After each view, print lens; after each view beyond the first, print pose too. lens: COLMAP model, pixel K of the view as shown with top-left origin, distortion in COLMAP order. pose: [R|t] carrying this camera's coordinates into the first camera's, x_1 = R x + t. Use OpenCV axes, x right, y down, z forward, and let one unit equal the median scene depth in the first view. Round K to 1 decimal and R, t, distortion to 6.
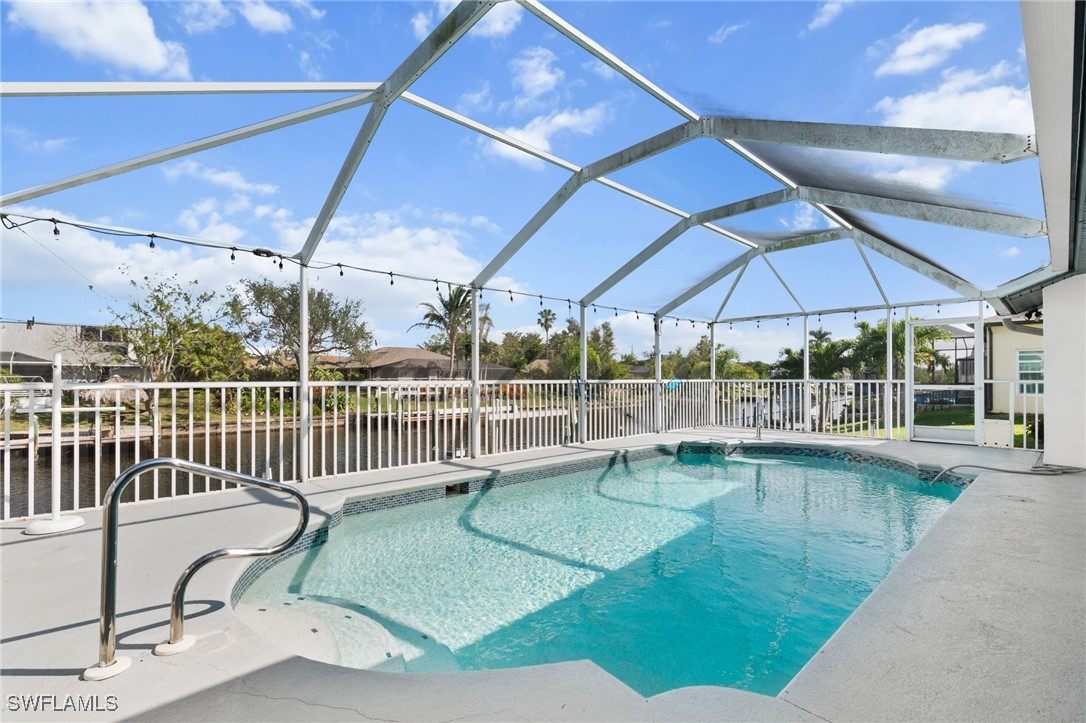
lens RADIAL K [[469.3, 0, 547.0], [0, 469.3, 367.9], [0, 0, 1]] dist [0.000691, -0.000218]
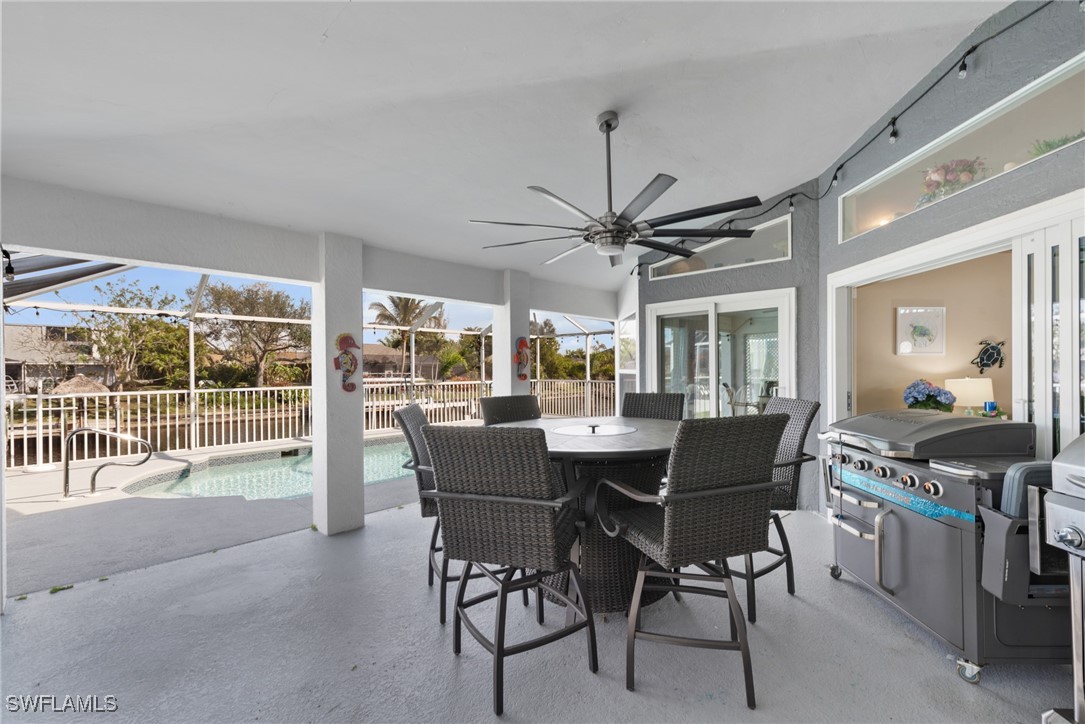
lens RADIAL K [[454.4, 0, 542.5], [0, 454.4, 362.0], [0, 0, 1]] dist [0.001456, 0.000692]
pose [[0.998873, -0.006156, 0.047057, 0.105232], [0.005826, 0.999958, 0.007140, -0.011989], [-0.047099, -0.006857, 0.998867, -0.109132]]
